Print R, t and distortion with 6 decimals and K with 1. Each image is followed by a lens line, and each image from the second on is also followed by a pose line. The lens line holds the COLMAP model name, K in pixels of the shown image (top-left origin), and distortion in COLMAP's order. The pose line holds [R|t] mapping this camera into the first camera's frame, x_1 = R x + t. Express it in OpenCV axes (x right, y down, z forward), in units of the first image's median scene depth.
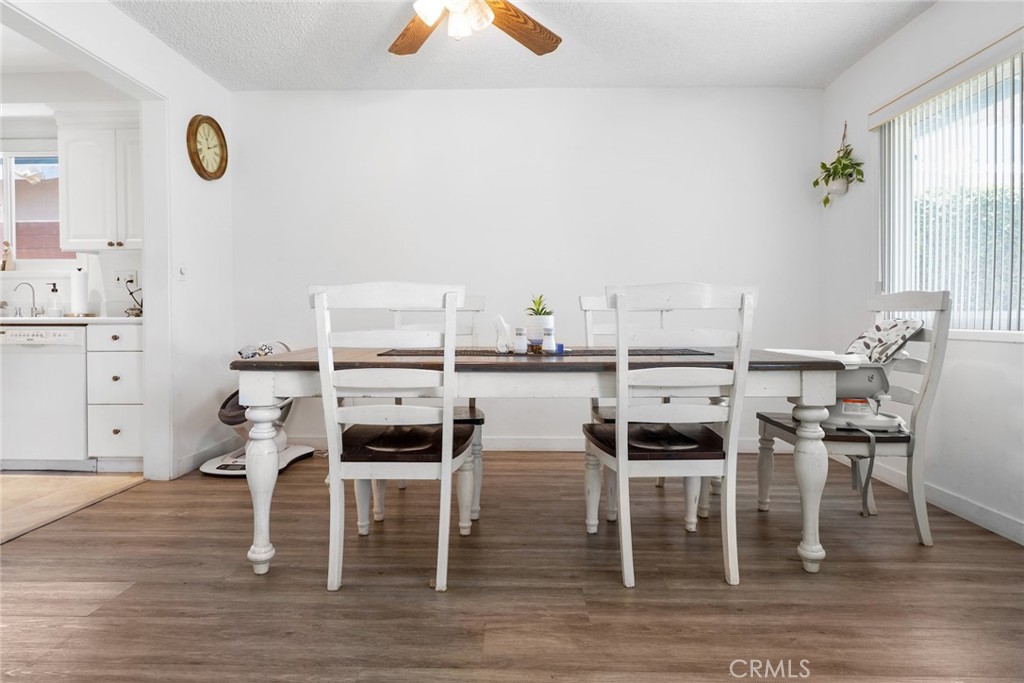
lens RADIAL K [[579.1, 0, 509.9], [0, 579.1, 318.8], [0, 0, 1]] dist [0.000024, 0.000399]
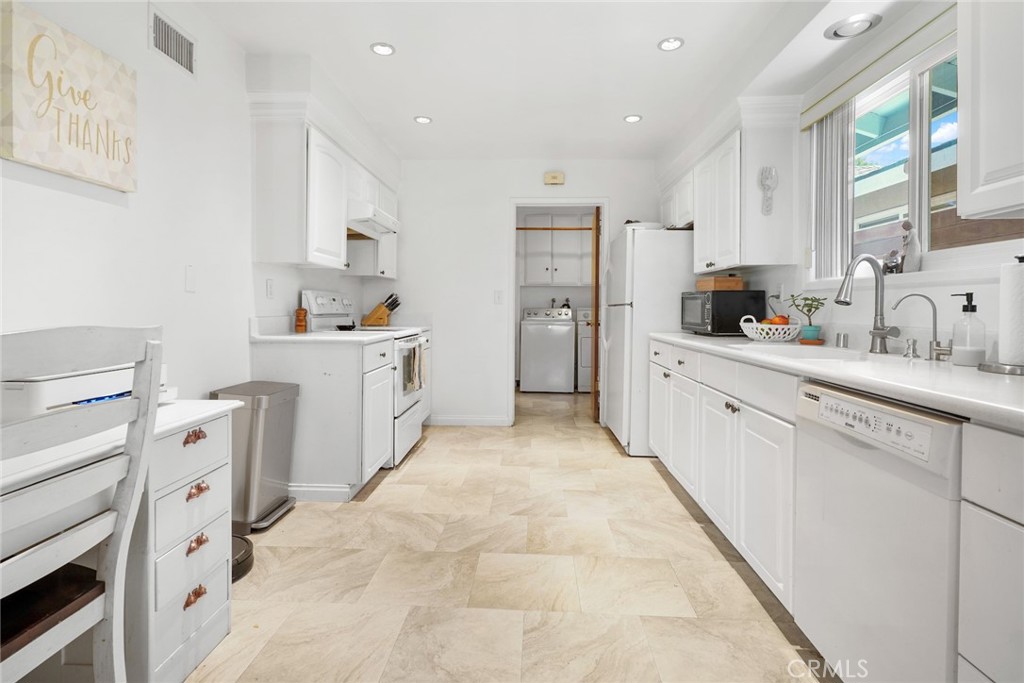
lens RADIAL K [[502.8, 0, 520.4], [0, 502.8, 314.6], [0, 0, 1]] dist [0.010936, -0.003401]
pose [[-0.009507, 0.017322, -0.999805, -0.388606], [-0.013462, 0.999757, 0.017449, -0.048199], [0.999864, 0.013625, -0.009272, 0.667958]]
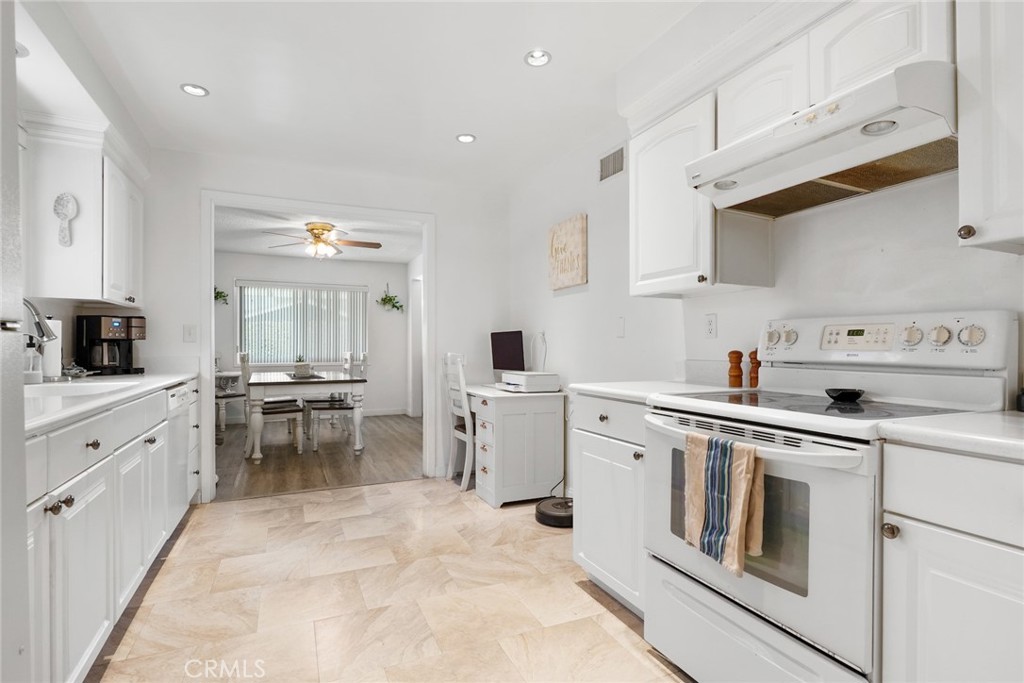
lens RADIAL K [[502.8, 0, 492.1], [0, 502.8, 345.0], [0, 0, 1]] dist [0.010936, -0.003401]
pose [[-0.395636, 0.010198, 0.918351, -1.629196], [0.004605, 0.999948, -0.009121, -0.040061], [-0.918396, 0.000620, -0.395663, 0.766873]]
